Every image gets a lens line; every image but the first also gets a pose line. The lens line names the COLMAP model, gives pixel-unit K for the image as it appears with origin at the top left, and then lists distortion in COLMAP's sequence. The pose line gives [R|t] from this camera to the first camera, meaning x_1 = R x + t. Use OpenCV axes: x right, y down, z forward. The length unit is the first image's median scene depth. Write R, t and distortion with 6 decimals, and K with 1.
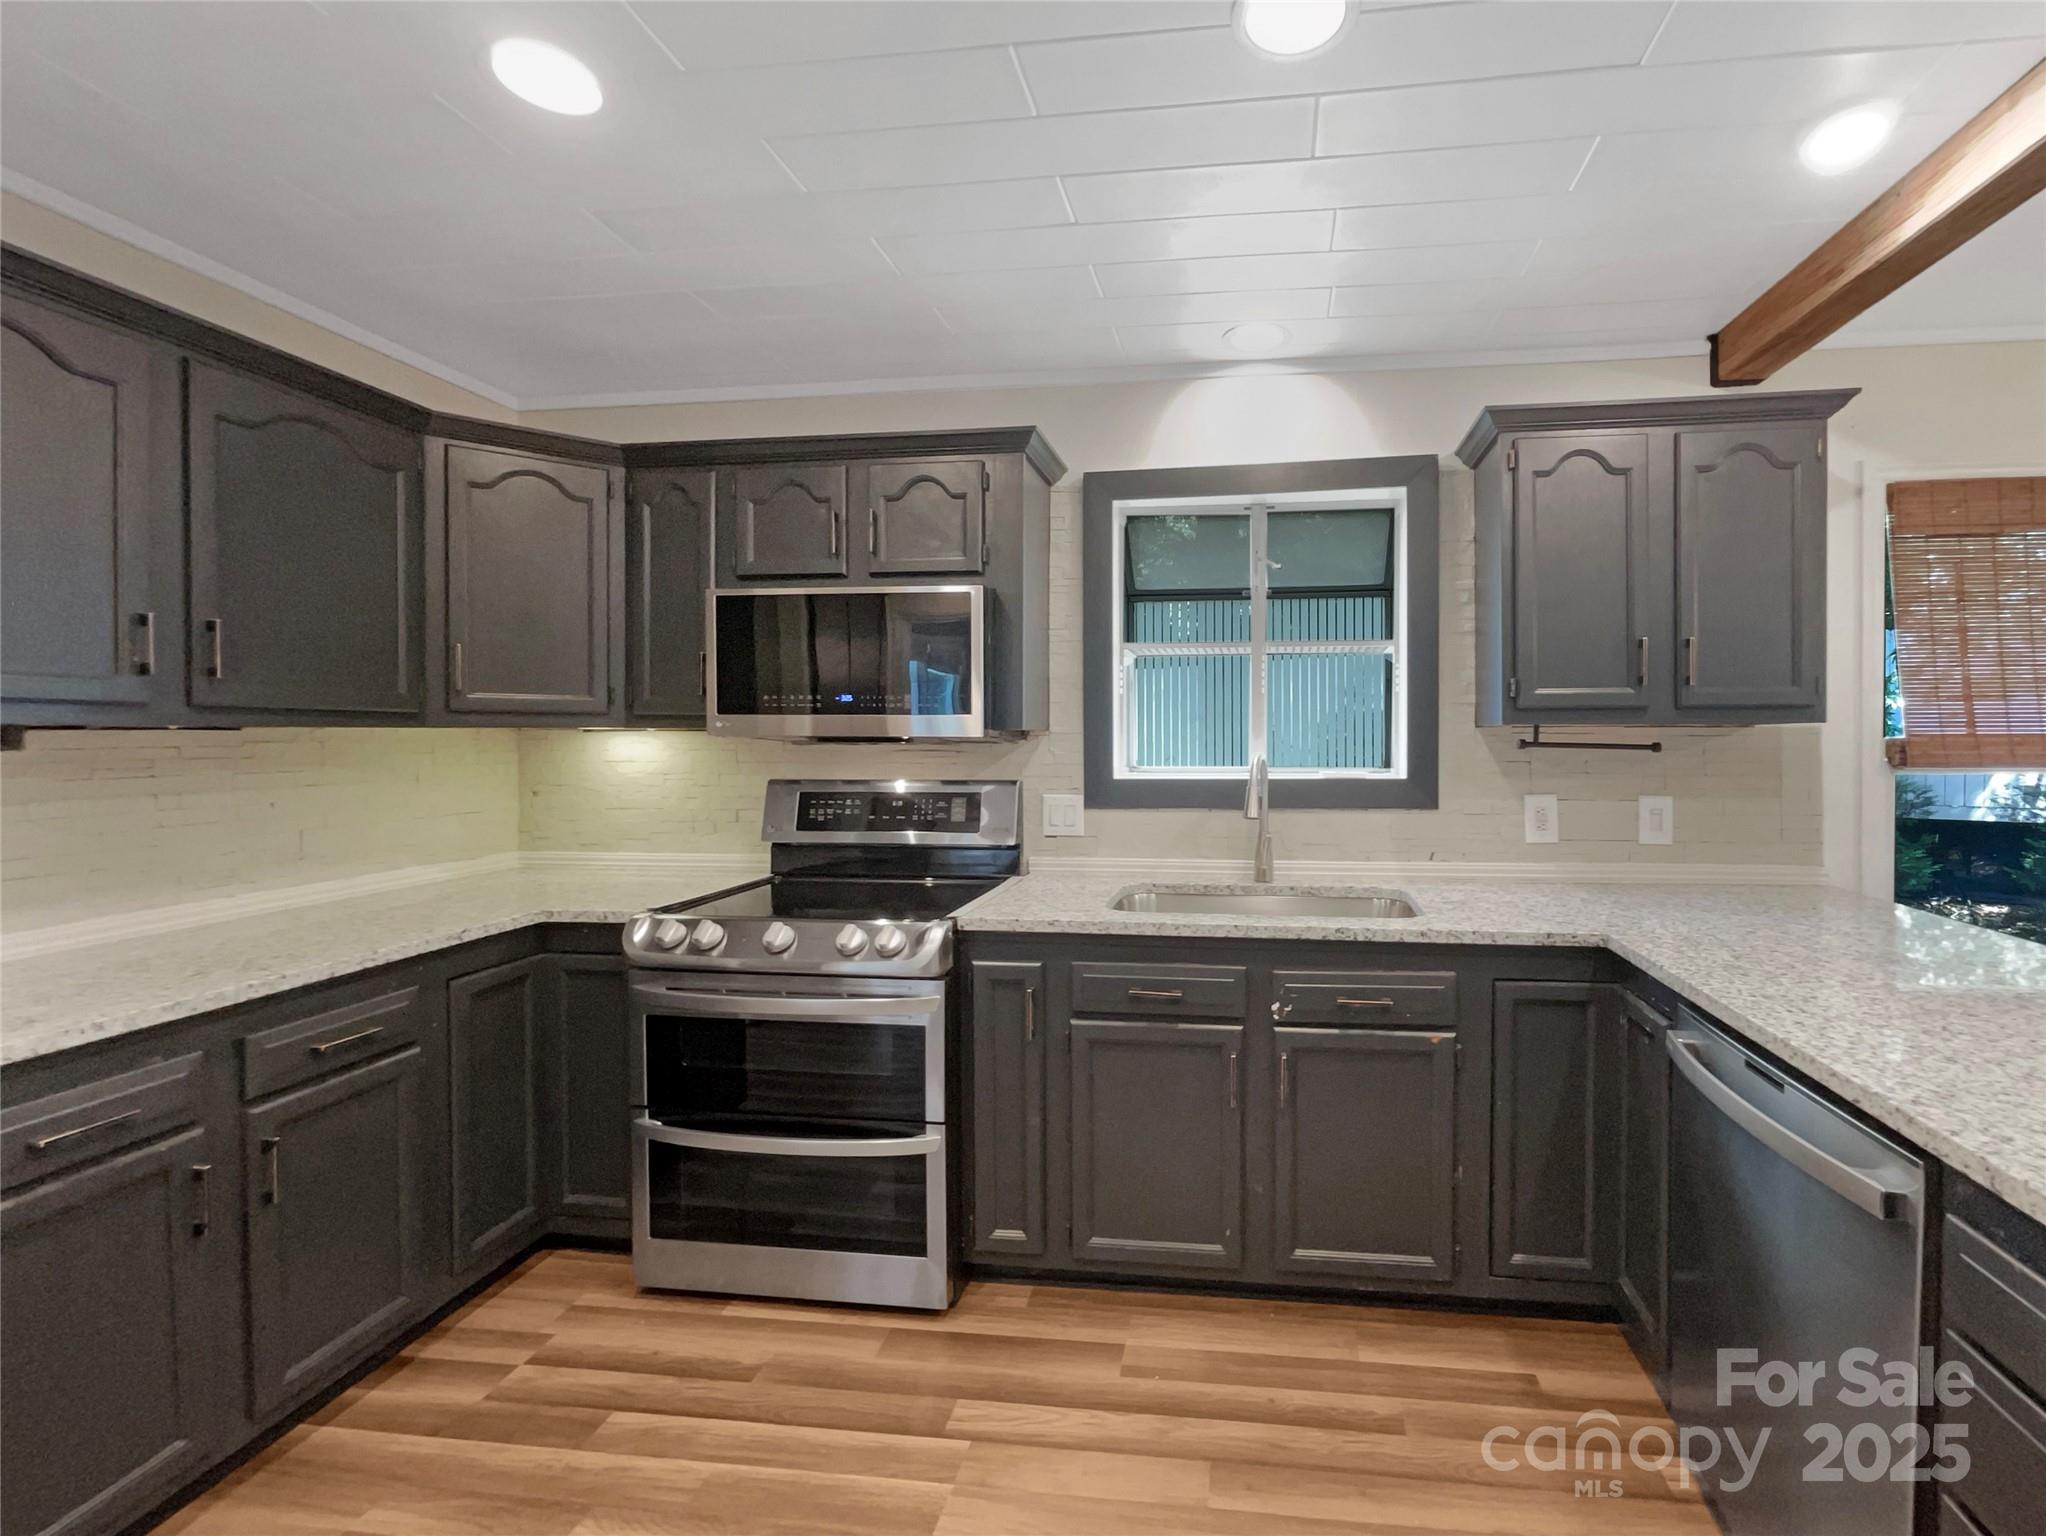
lens RADIAL K [[816.6, 0, 1024.1], [0, 816.6, 754.2], [0, 0, 1]] dist [-0.000620, -0.000079]
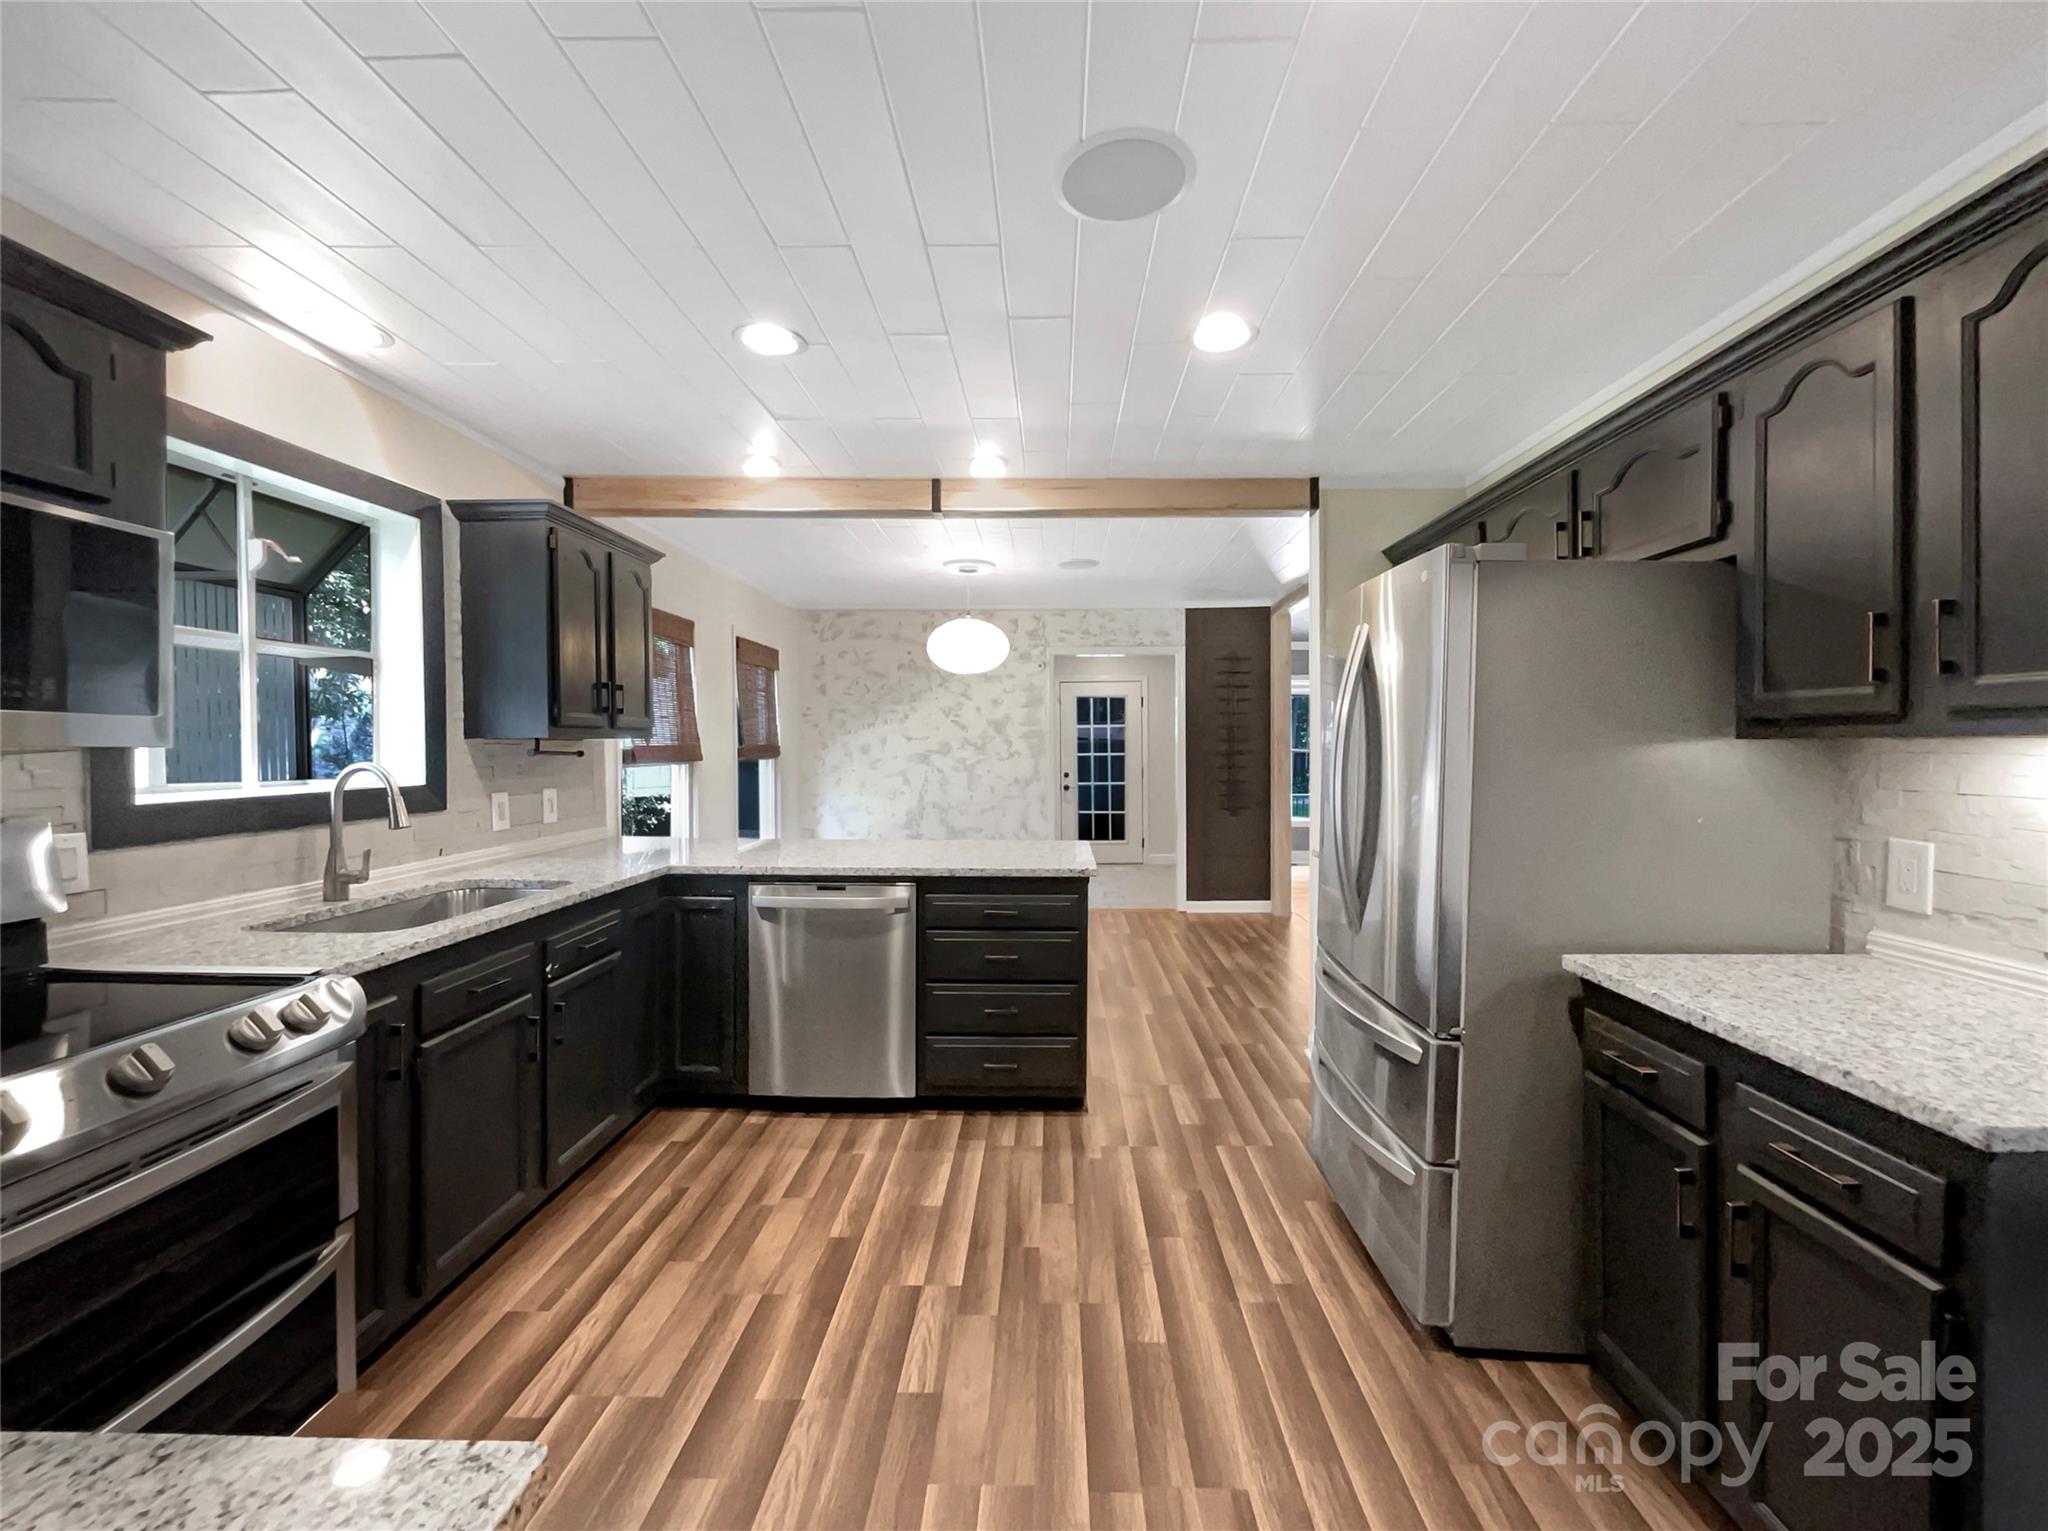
lens RADIAL K [[836.7, 0, 1024.0], [0, 836.7, 765.5], [0, 0, 1]] dist [0.002155, 0.000175]
pose [[-0.069841, -0.022265, 0.997310, -0.739807], [0.021749, 0.999479, 0.023837, -0.005791], [-0.997321, 0.023356, -0.069320, 0.279425]]
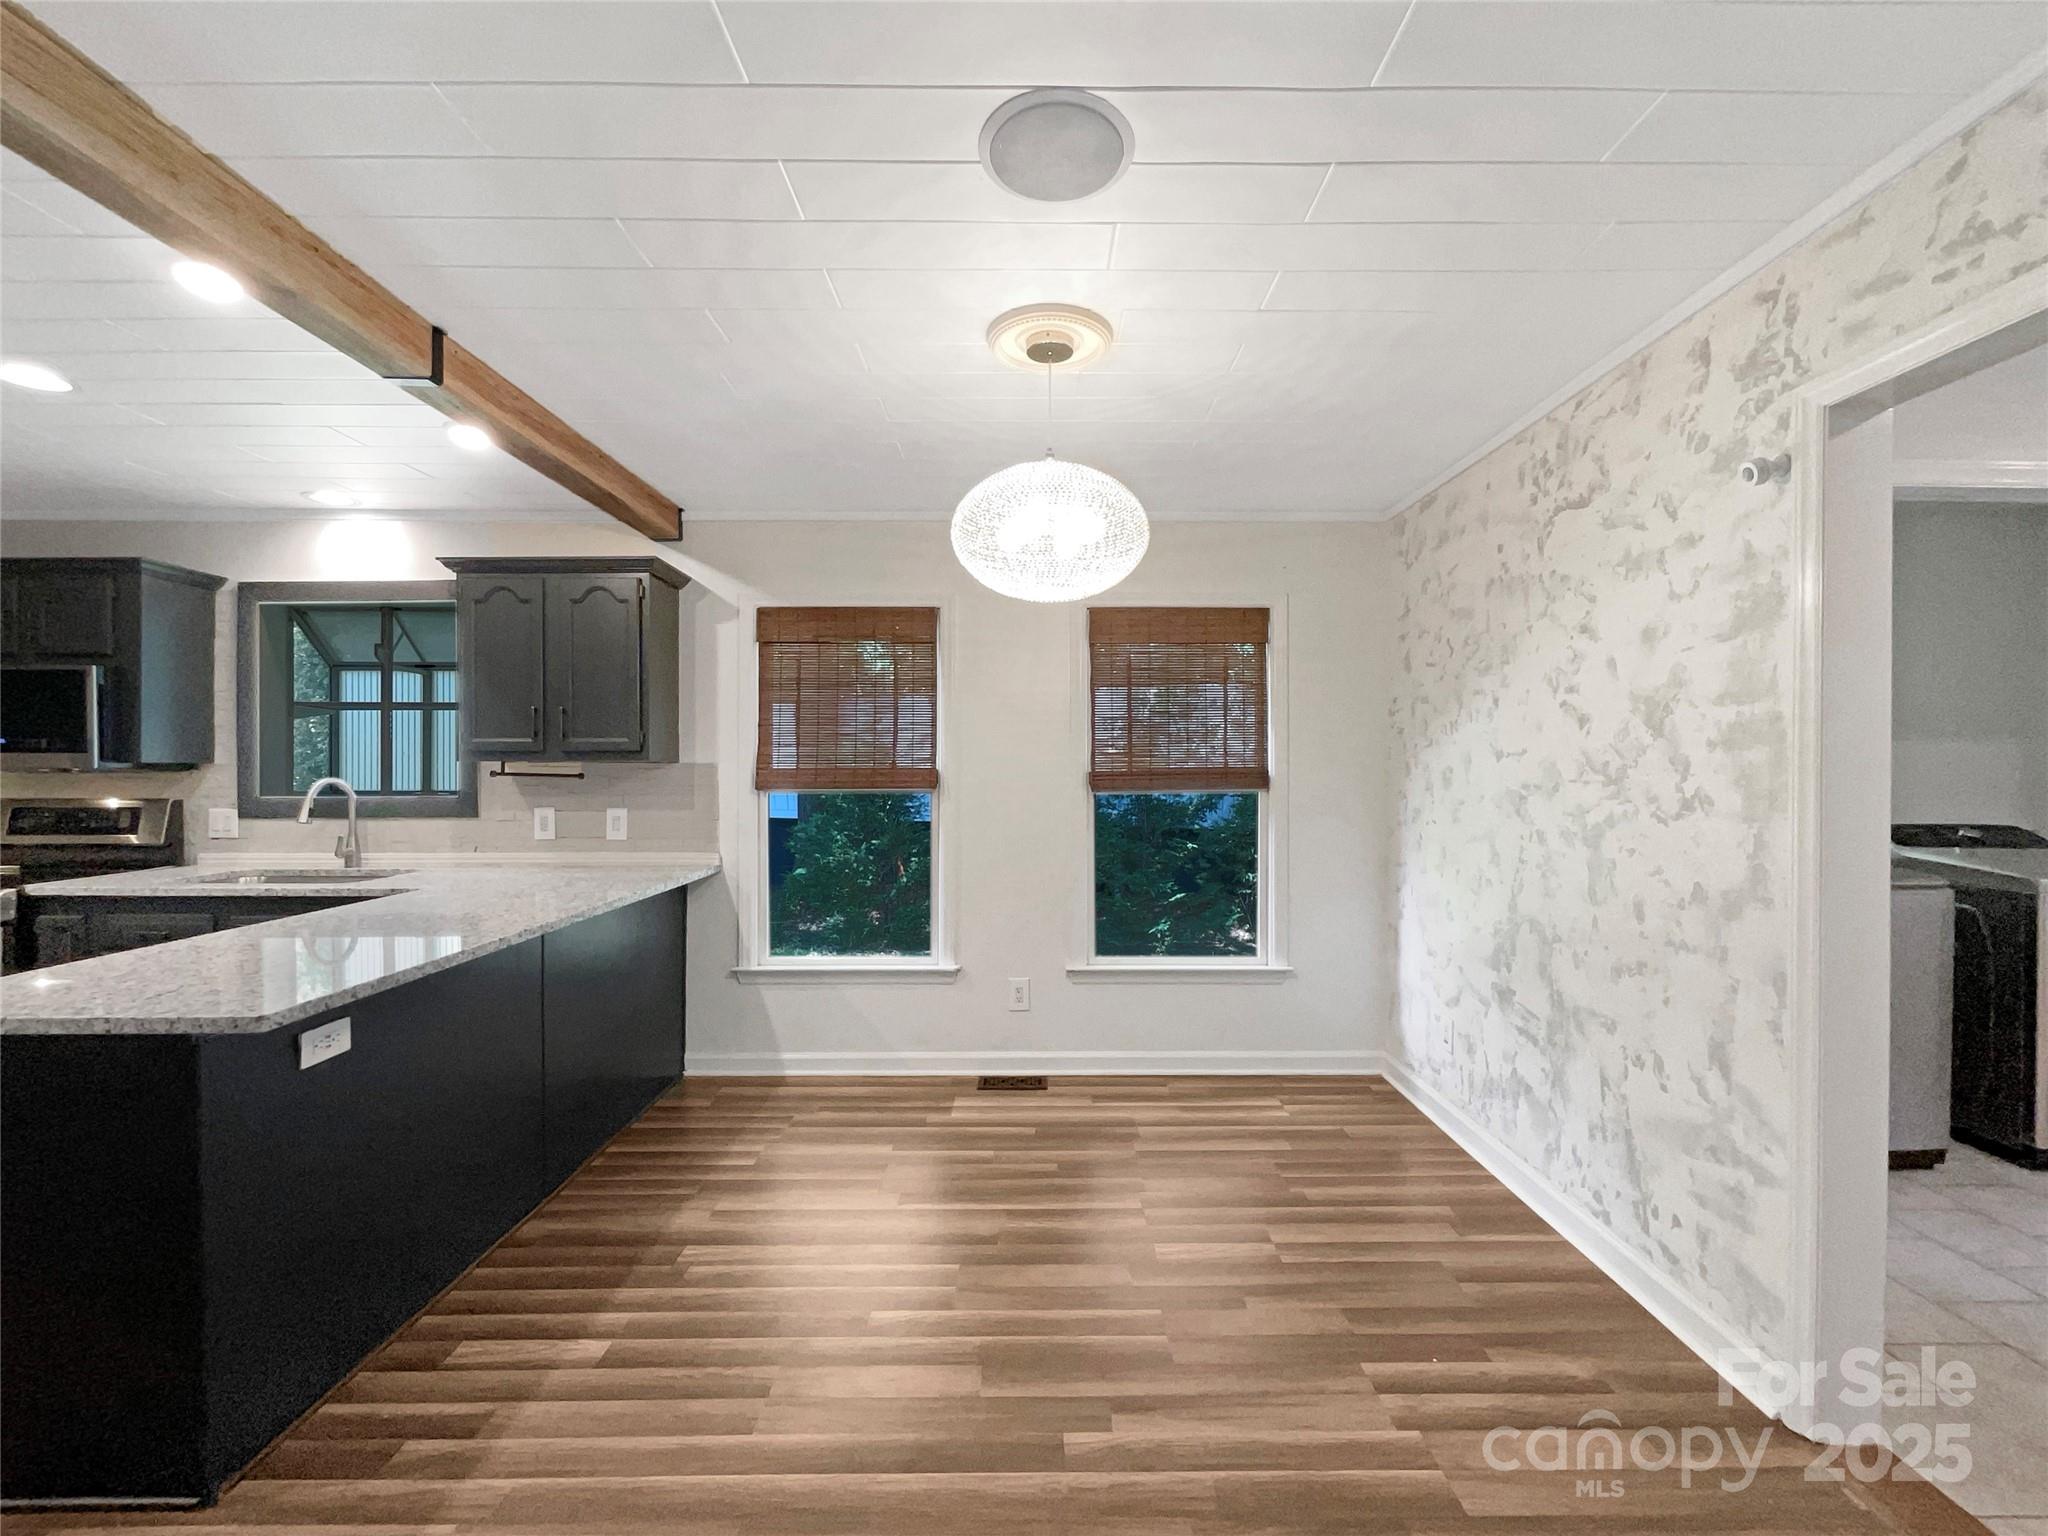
lens RADIAL K [[836.7, 0, 1024.0], [0, 836.7, 768.0], [0, 0, 1]] dist [0.002155, 0.000175]
pose [[0.993880, 0.002763, 0.110427, 1.371378], [-0.000804, 0.999842, -0.017784, 0.003368], [-0.110458, 0.017586, 0.993725, -0.655626]]
